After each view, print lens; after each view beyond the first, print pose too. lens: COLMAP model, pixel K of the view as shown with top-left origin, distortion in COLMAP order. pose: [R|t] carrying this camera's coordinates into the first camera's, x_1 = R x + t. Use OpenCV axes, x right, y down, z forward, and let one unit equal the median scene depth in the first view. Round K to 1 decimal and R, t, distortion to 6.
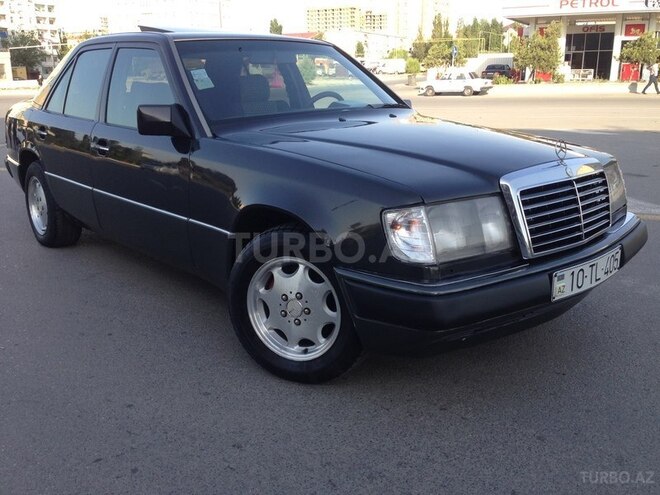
lens RADIAL K [[629.8, 0, 337.3], [0, 629.8, 250.1], [0, 0, 1]] dist [0.164133, -0.318126]
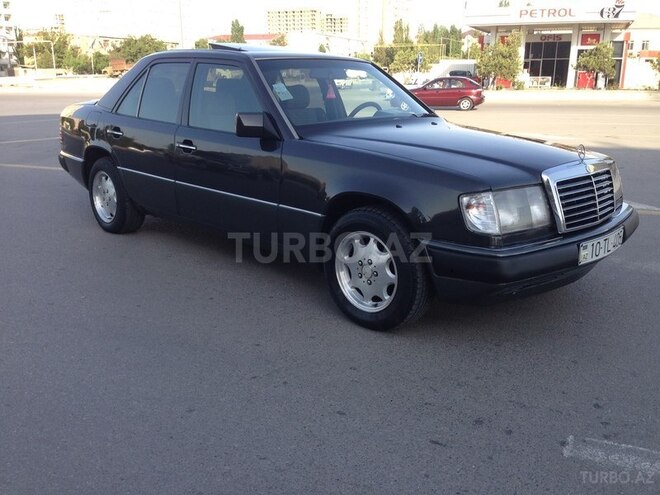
lens RADIAL K [[629.3, 0, 330.0], [0, 629.3, 247.5], [0, 0, 1]] dist [0.164270, -0.327872]
pose [[0.998575, 0.004434, 0.053191, -0.192820], [-0.004098, 0.999971, -0.006433, 0.040828], [-0.053218, 0.006205, 0.998564, -0.234658]]
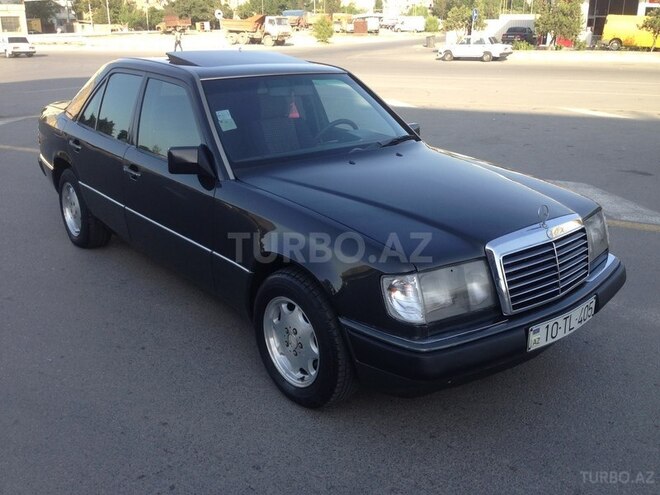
lens RADIAL K [[629.3, 0, 330.0], [0, 629.3, 247.5], [0, 0, 1]] dist [0.164270, -0.327872]
pose [[0.999172, 0.028041, -0.029469, 0.007351], [-0.026161, 0.997710, 0.062370, -0.127473], [0.031150, -0.061547, 0.997618, -0.109384]]
